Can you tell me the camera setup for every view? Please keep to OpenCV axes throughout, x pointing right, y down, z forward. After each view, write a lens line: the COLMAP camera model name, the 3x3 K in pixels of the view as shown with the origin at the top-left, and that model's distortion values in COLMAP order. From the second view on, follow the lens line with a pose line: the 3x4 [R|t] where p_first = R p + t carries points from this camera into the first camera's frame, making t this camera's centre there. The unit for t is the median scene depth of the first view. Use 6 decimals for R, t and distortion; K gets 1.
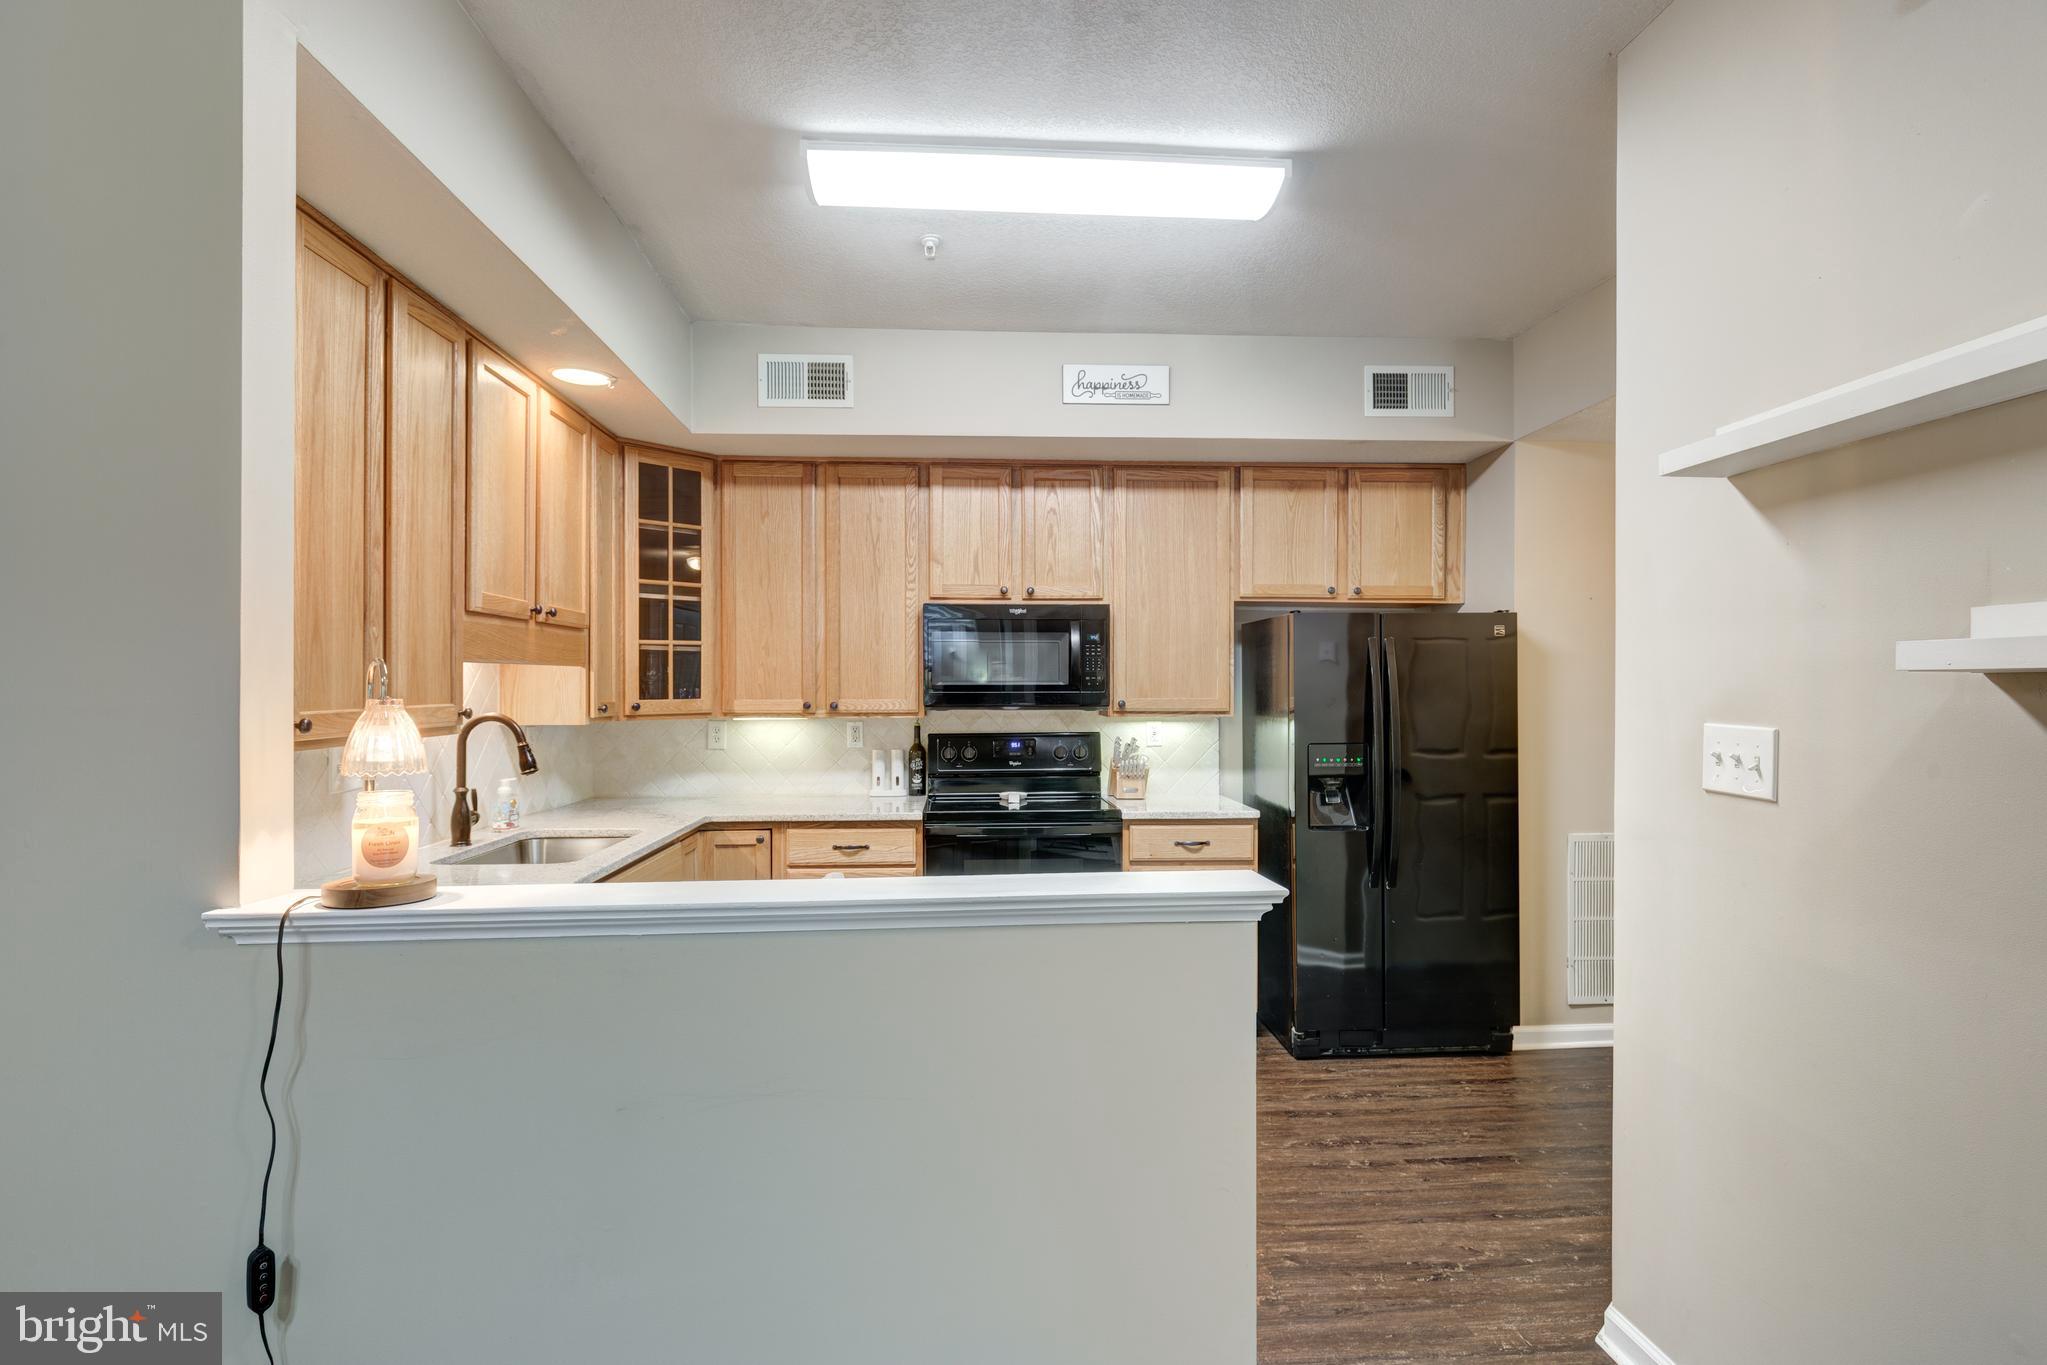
lens RADIAL K [[1041.4, 0, 1028.5], [0, 1041.4, 683.5], [0, 0, 1]] dist [-0.000217, 0.000556]
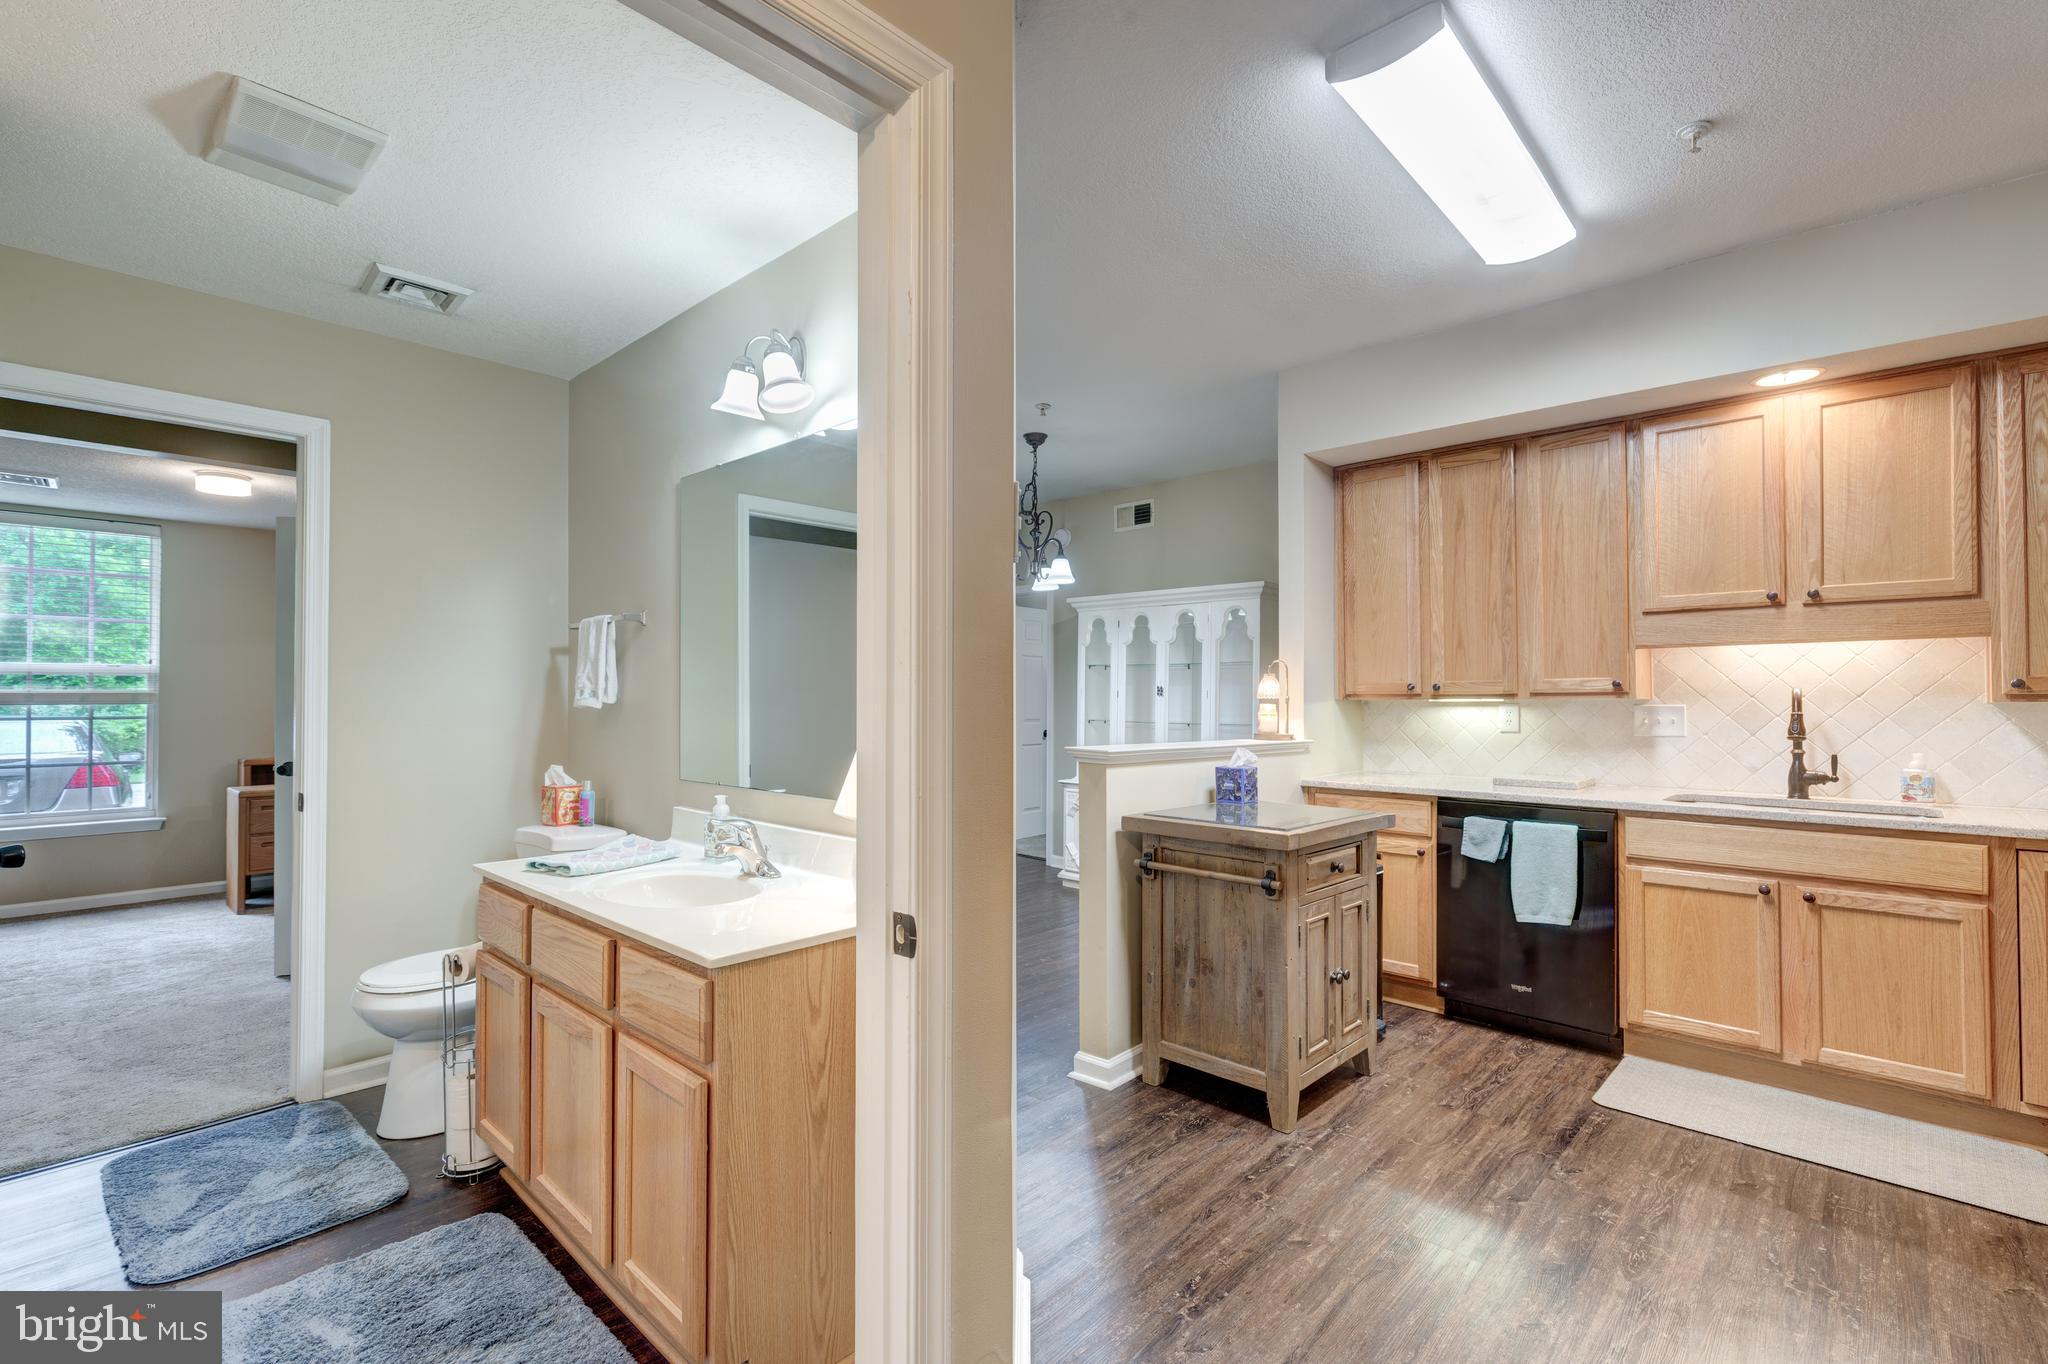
lens RADIAL K [[926.1, 0, 1019.4], [0, 926.1, 687.5], [0, 0, 1]] dist [0.007312, -0.001590]
pose [[-0.732619, -0.009663, -0.680571, 0.646170], [0.001146, 0.999880, -0.015430, 0.034711], [0.680638, -0.012084, -0.732520, 0.915622]]
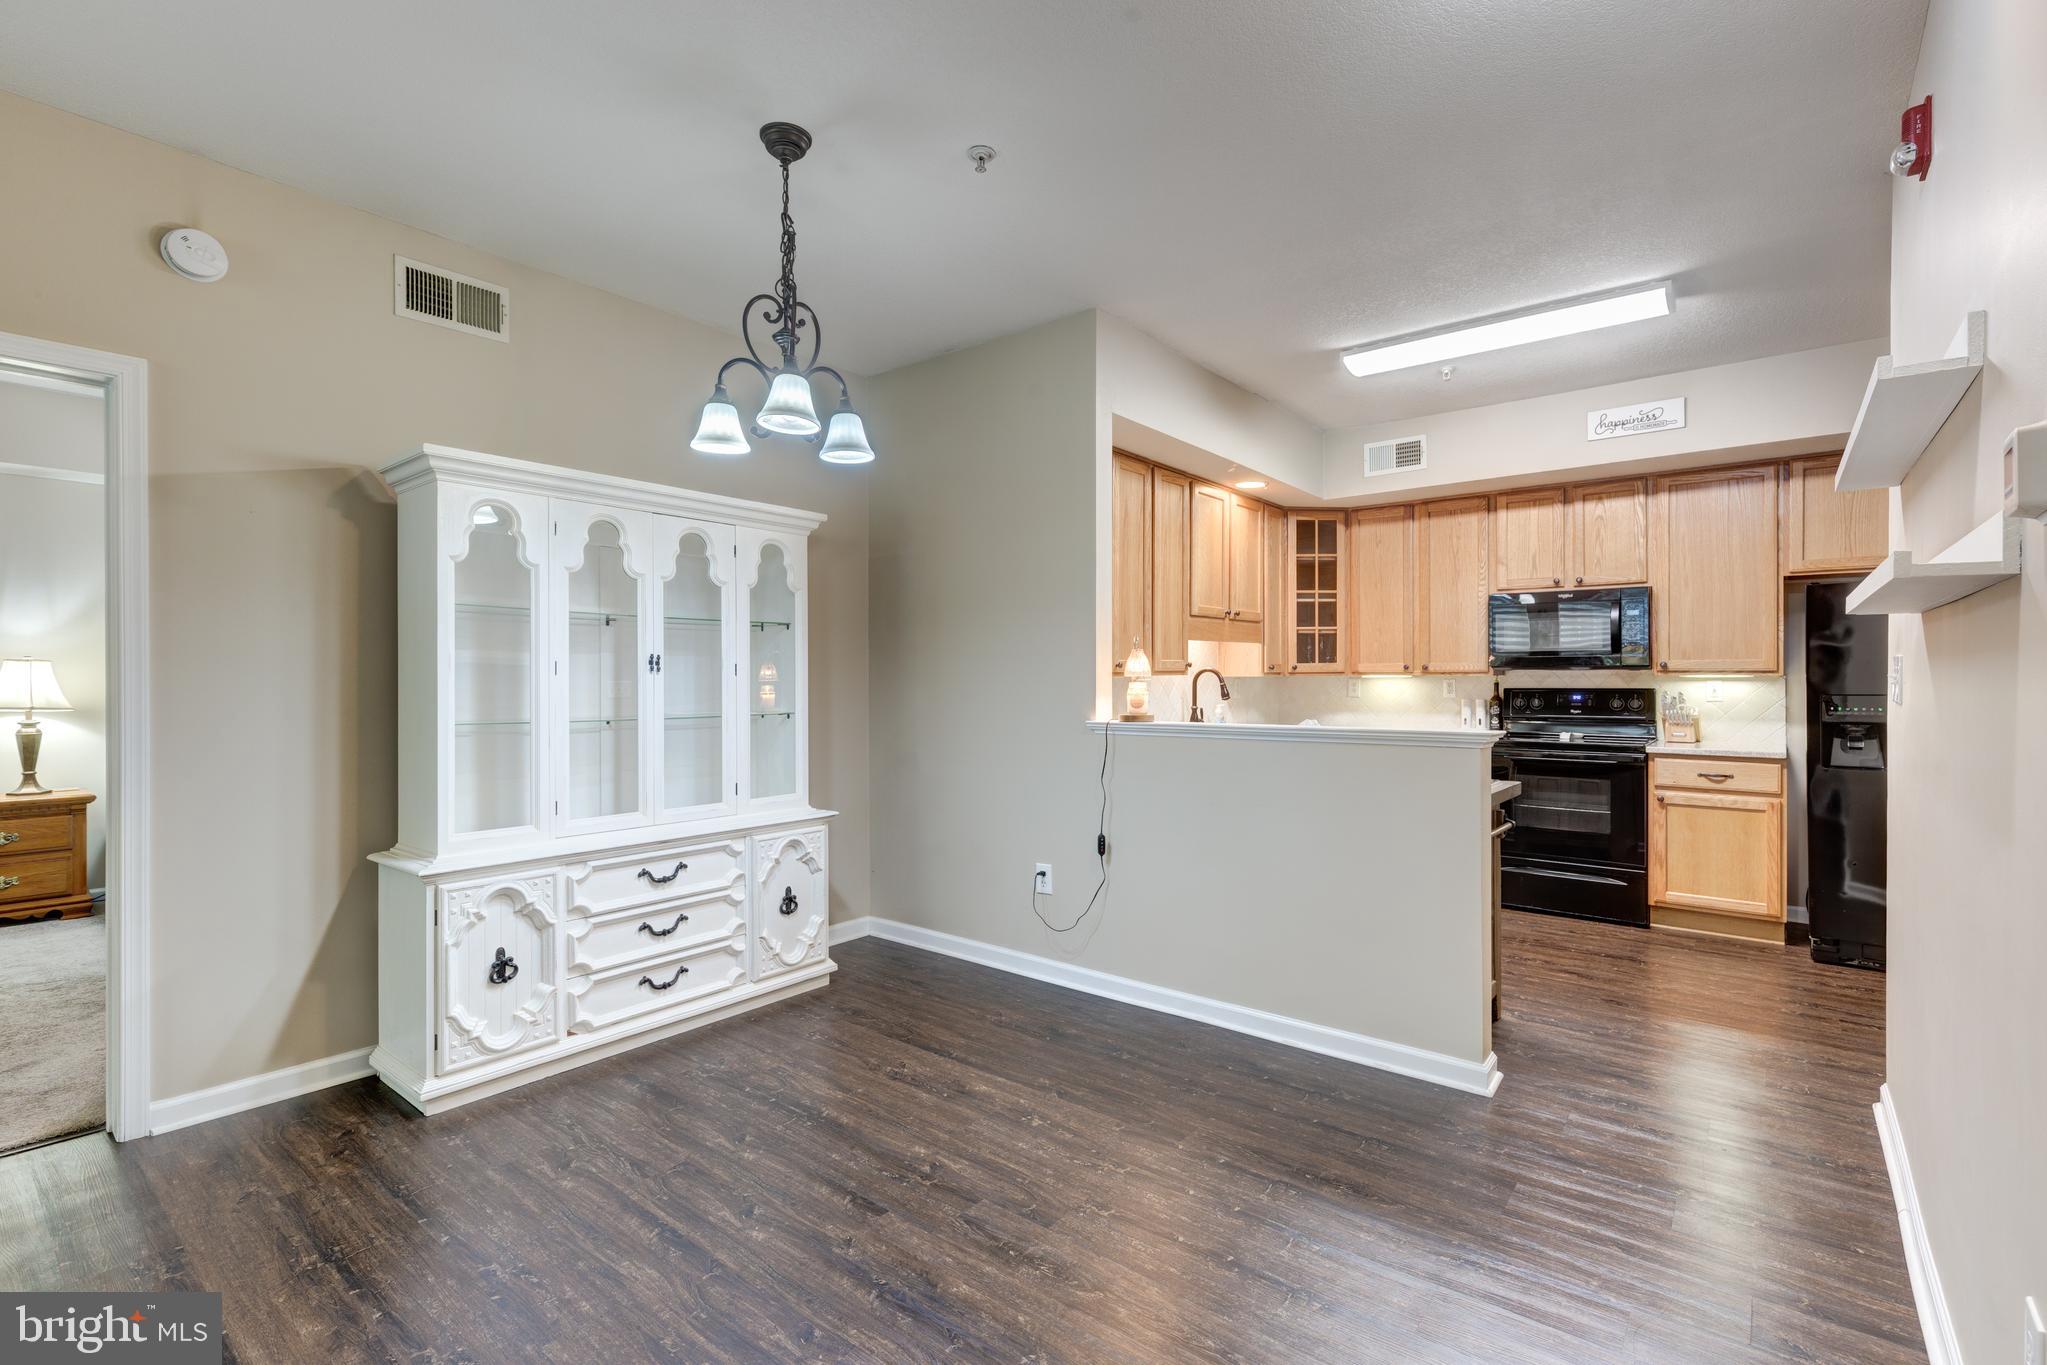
lens RADIAL K [[925.6, 0, 1028.6], [0, 925.6, 675.0], [0, 0, 1]] dist [0.007312, -0.001590]
pose [[0.737338, 0.000419, -0.675524, 0.300756], [0.003030, 0.999988, 0.003927, 0.026468], [0.675517, -0.004943, 0.737327, -0.365455]]
